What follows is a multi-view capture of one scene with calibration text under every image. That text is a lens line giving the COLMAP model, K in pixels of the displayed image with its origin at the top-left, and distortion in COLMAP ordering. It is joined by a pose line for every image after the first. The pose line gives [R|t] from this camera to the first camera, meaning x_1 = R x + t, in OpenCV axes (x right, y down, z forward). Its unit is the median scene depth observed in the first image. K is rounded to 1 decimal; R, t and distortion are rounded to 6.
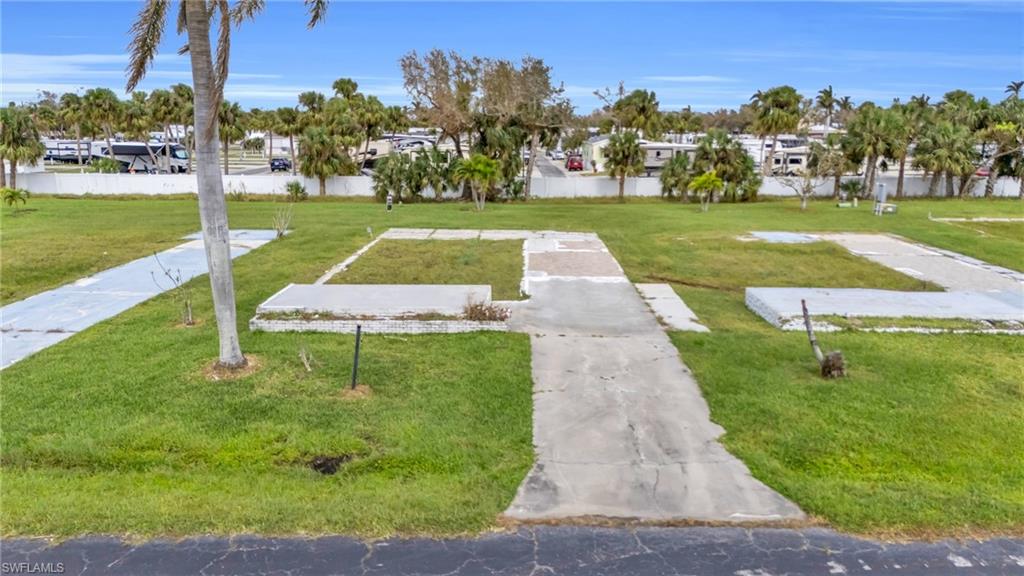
lens RADIAL K [[750.8, 0, 512.0], [0, 750.8, 288.0], [0, 0, 1]] dist [0.082610, -0.086481]
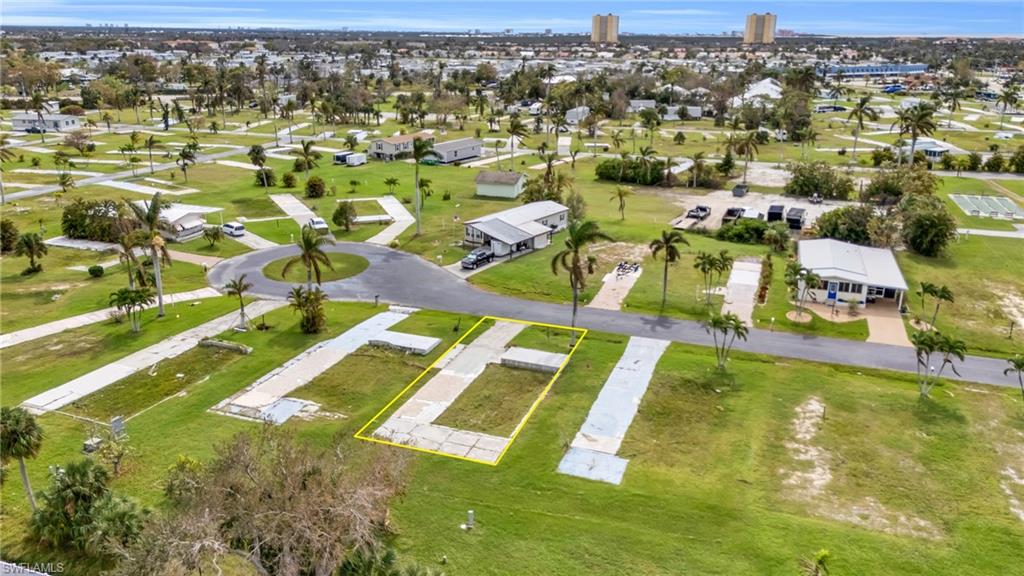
lens RADIAL K [[758.1, 0, 512.0], [0, 758.1, 288.0], [0, 0, 1]] dist [0.085010, -0.080817]
pose [[-0.942183, -0.113999, 0.315112, -1.216658], [0.063070, 0.863222, 0.500870, -2.155844], [-0.329110, 0.491785, -0.806123, 3.955164]]
